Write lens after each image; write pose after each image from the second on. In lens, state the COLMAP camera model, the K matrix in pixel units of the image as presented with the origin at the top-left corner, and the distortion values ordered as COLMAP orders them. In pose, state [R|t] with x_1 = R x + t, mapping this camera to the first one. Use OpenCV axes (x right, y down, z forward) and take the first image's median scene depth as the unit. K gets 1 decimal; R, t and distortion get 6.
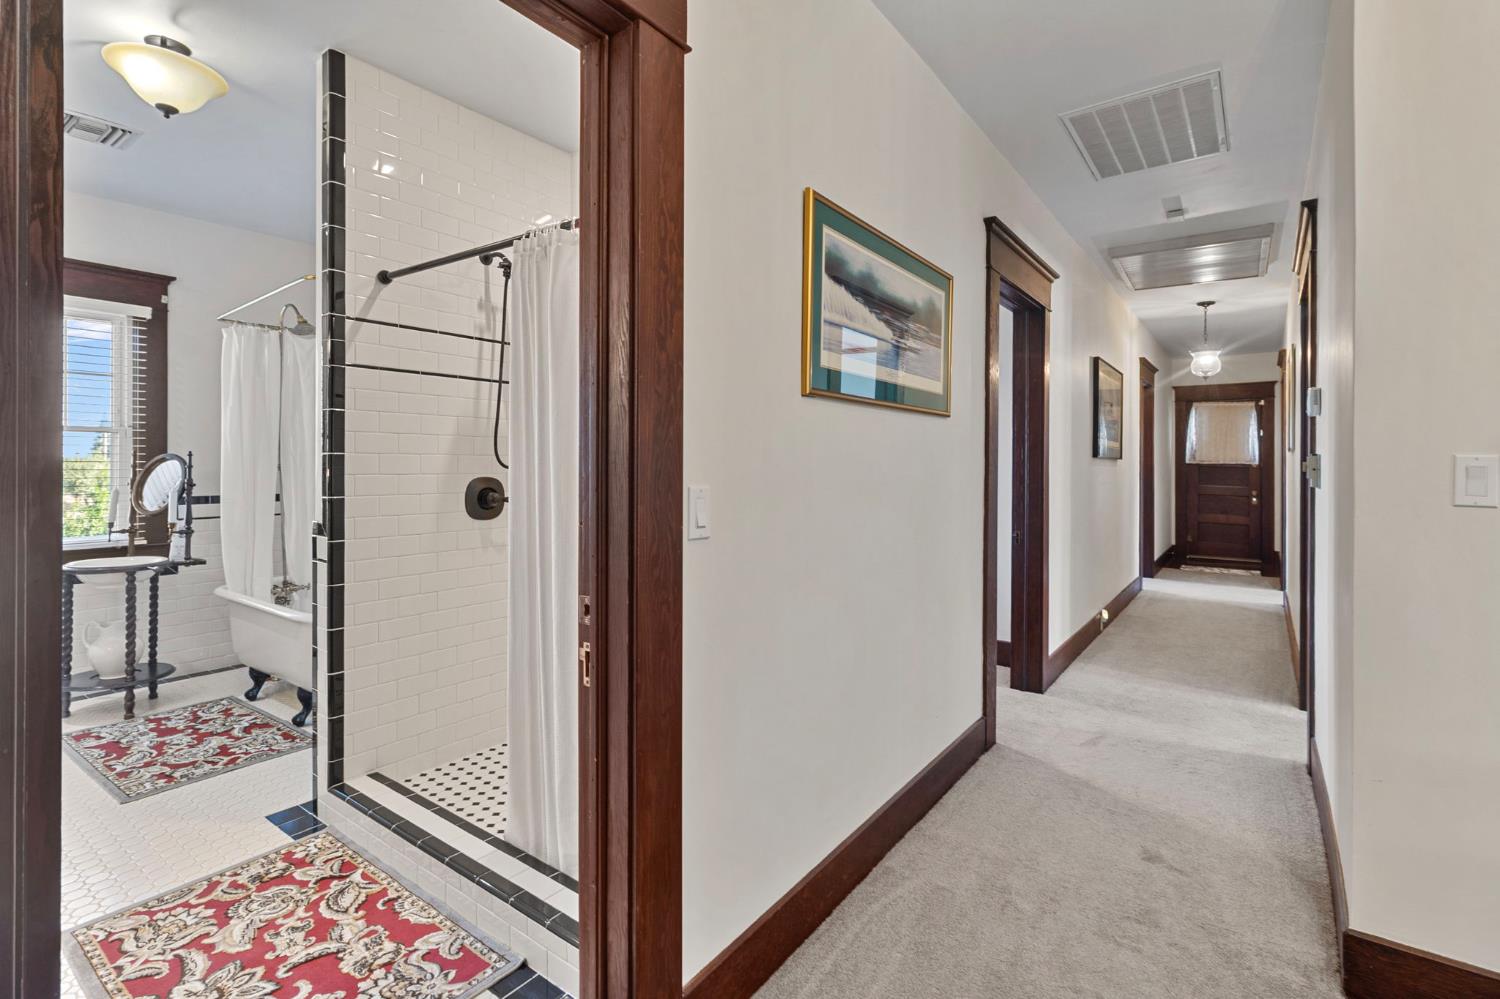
lens RADIAL K [[710.6, 0, 756.6], [0, 710.6, 475.1], [0, 0, 1]] dist [-0.000806, -0.000102]
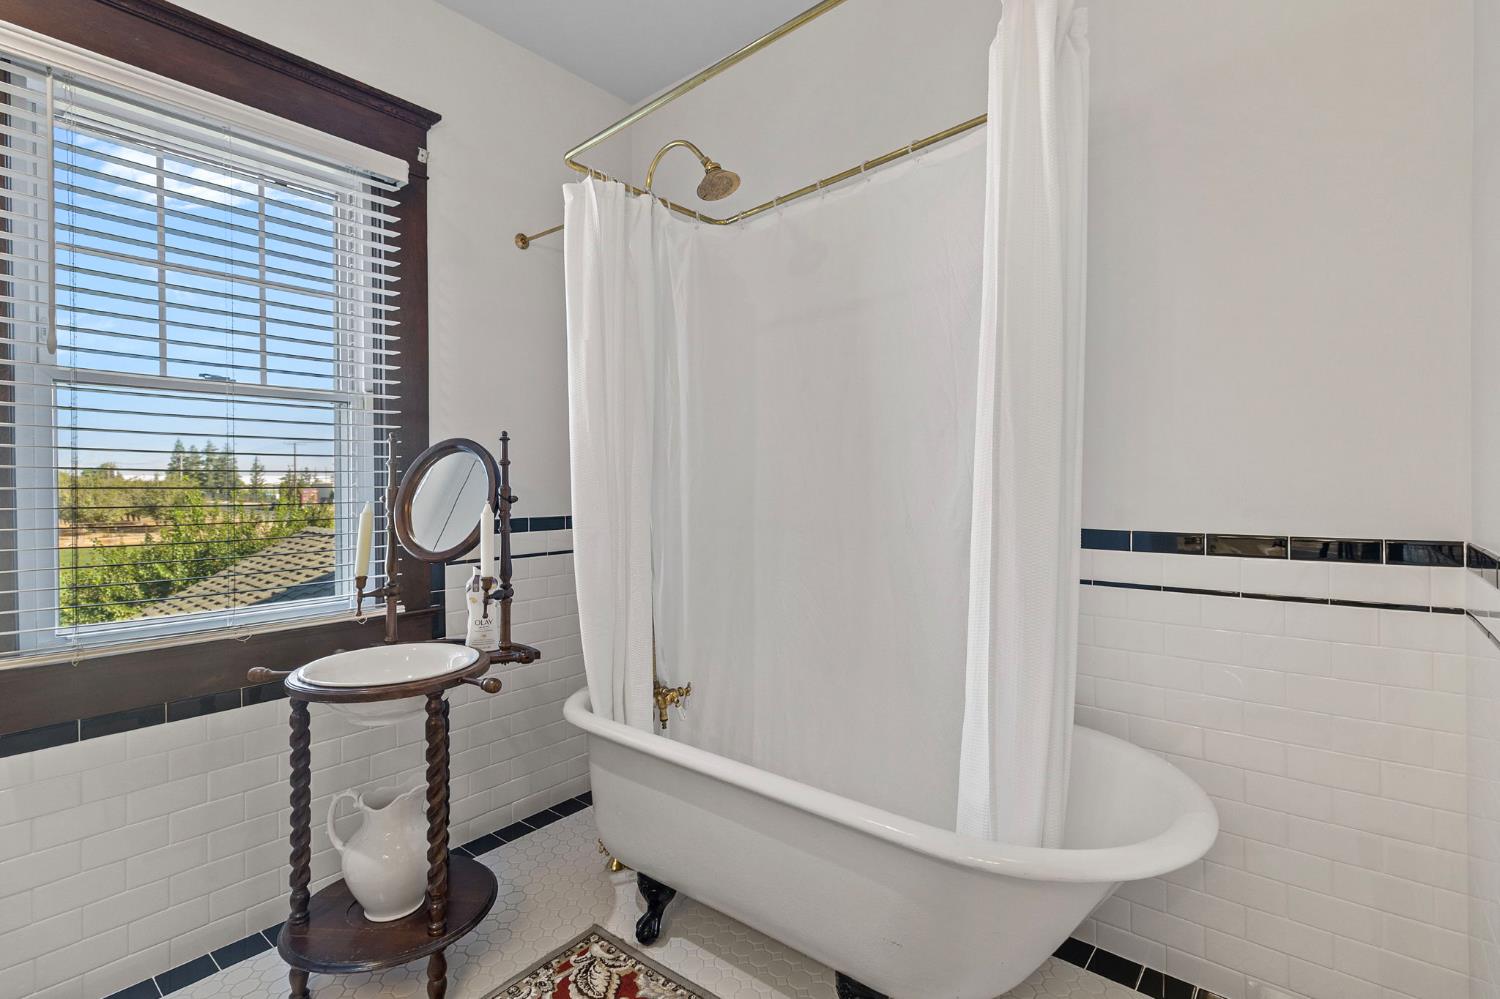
lens RADIAL K [[710.6, 0, 756.6], [0, 710.6, 475.1], [0, 0, 1]] dist [-0.000806, -0.000102]
pose [[0.998401, -0.019623, -0.053009, -0.595859], [0.018806, 0.999697, -0.015871, 0.009446], [0.053305, 0.014849, 0.998468, 0.511893]]
